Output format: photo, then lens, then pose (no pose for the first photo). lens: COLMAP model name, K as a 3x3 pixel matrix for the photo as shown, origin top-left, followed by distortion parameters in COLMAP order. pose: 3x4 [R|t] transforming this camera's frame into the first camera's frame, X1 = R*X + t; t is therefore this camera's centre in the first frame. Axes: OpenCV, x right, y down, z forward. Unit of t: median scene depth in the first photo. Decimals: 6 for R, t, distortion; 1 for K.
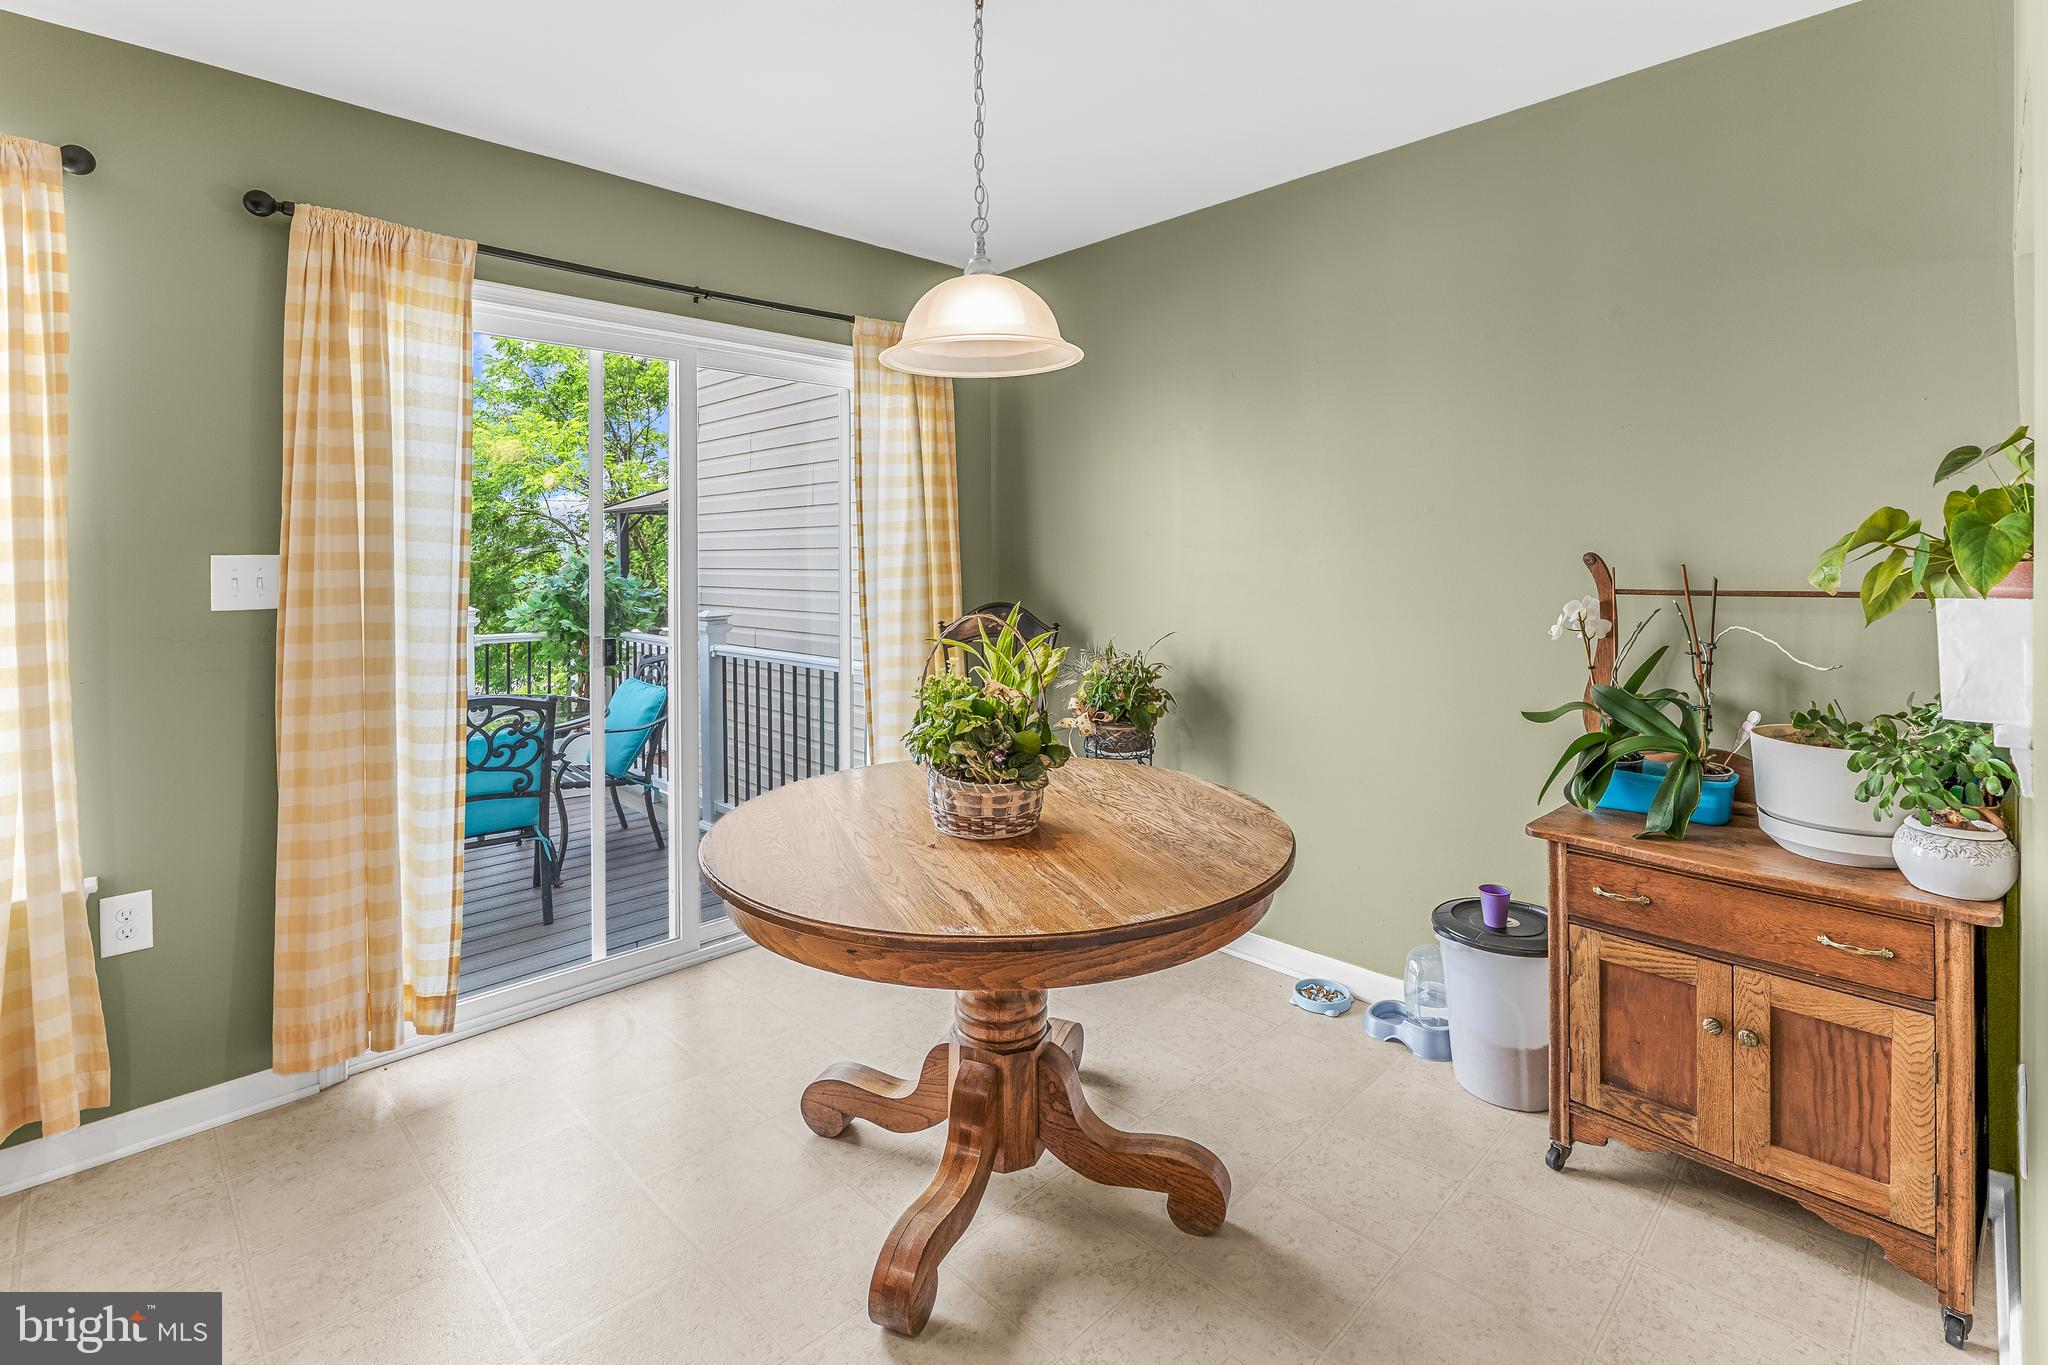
lens RADIAL K [[949.9, 0, 1008.0], [0, 949.9, 560.3], [0, 0, 1]] dist [-0.008673, 0.001341]
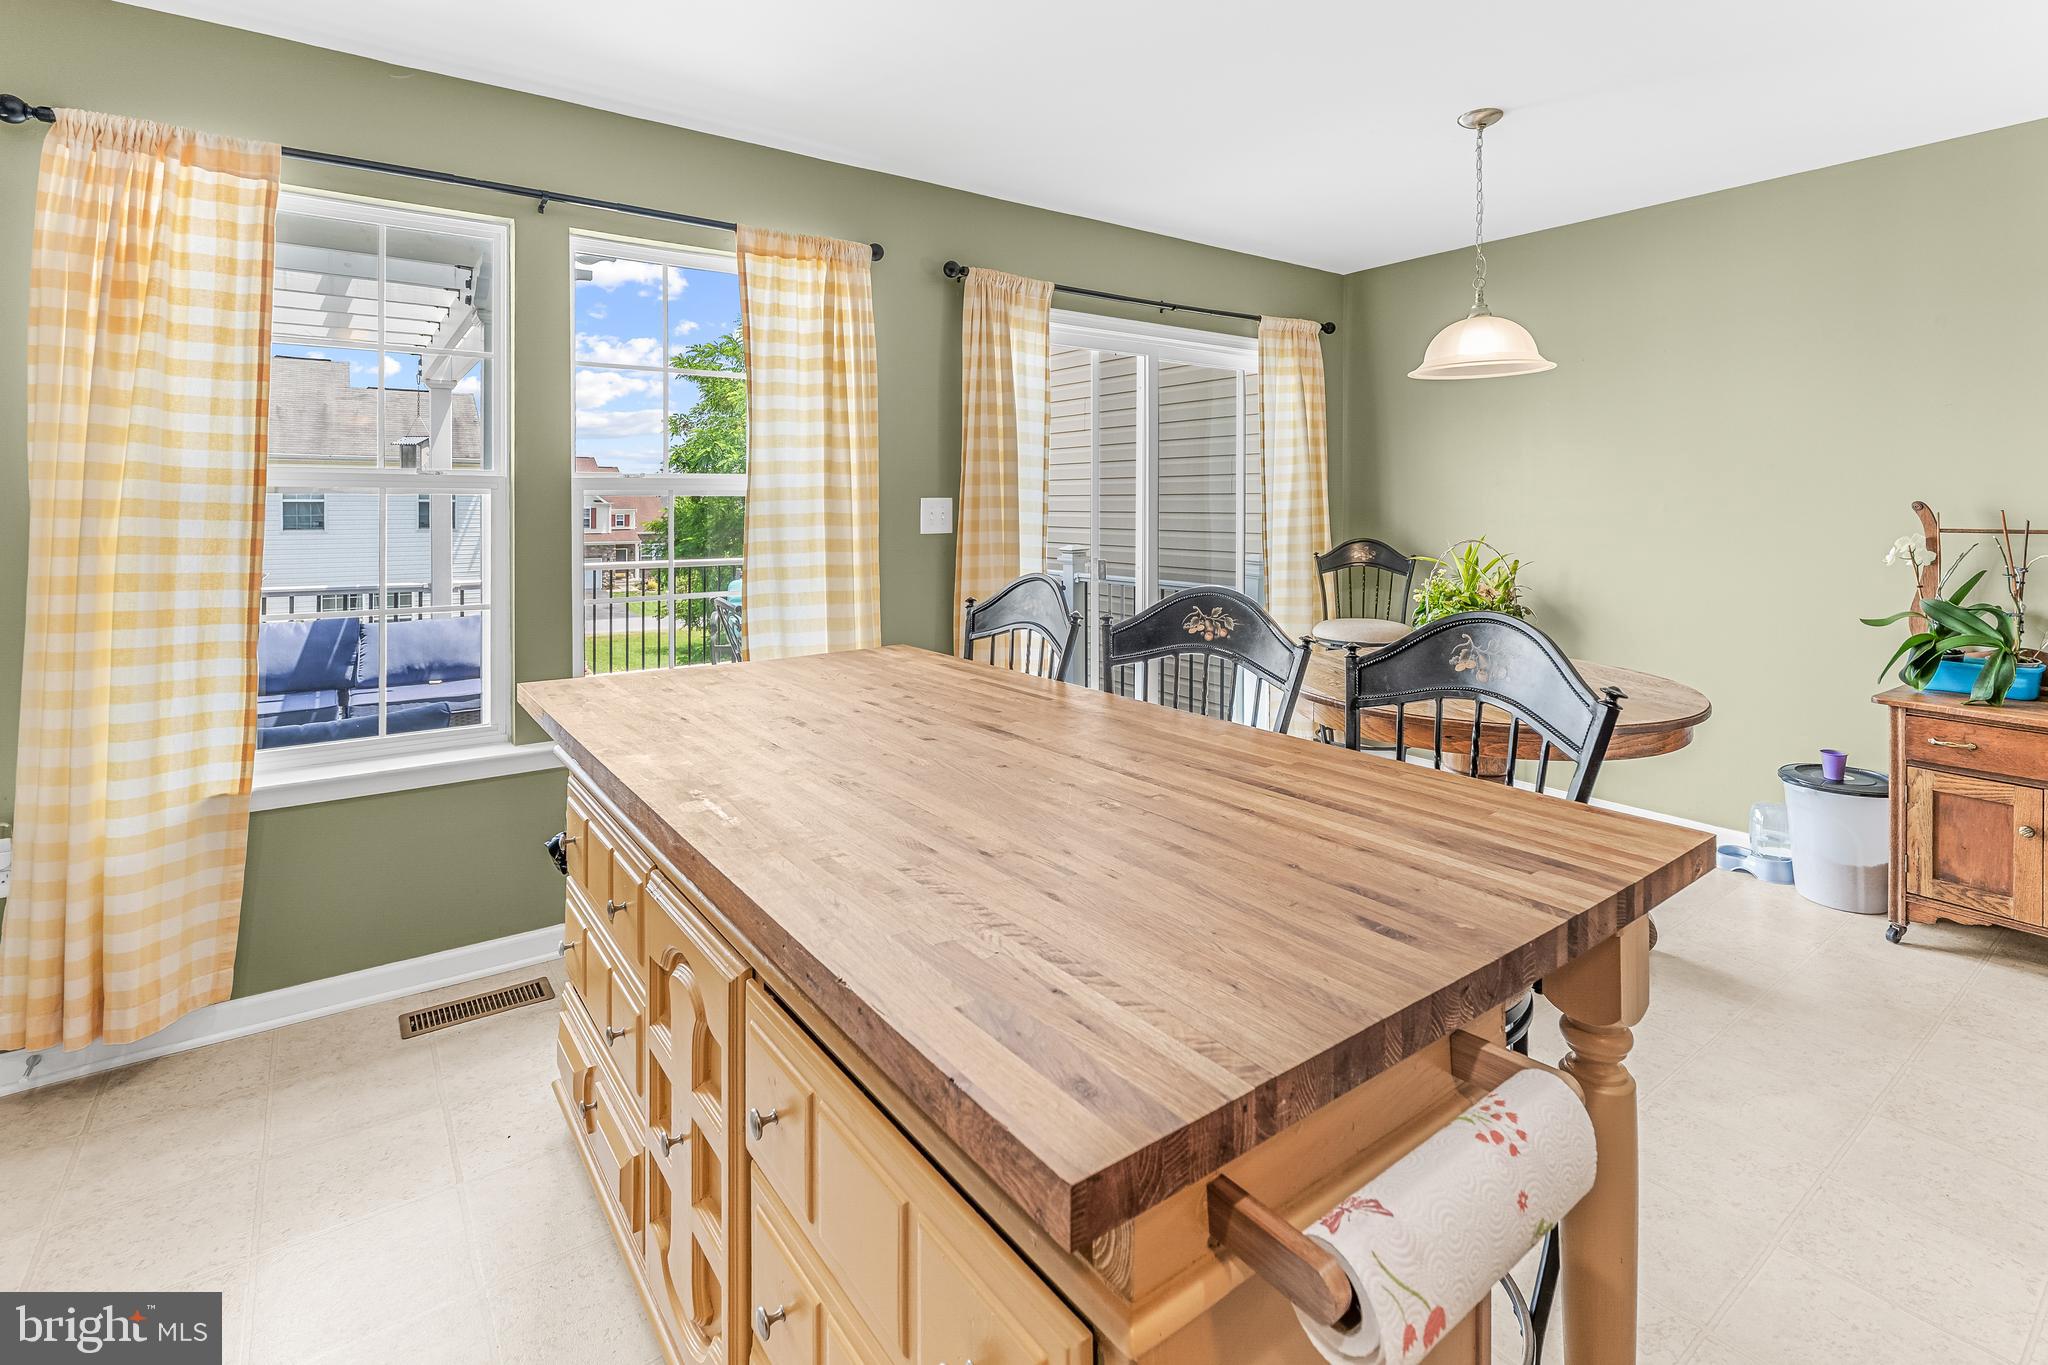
lens RADIAL K [[984.3, 0, 996.5], [0, 984.3, 511.7], [0, 0, 1]] dist [0.001005, -0.001595]
pose [[0.989963, 0.006757, -0.141163, -0.497628], [-0.006063, 0.999967, 0.005344, 0.007802], [0.141194, -0.004434, 0.989972, -0.582574]]
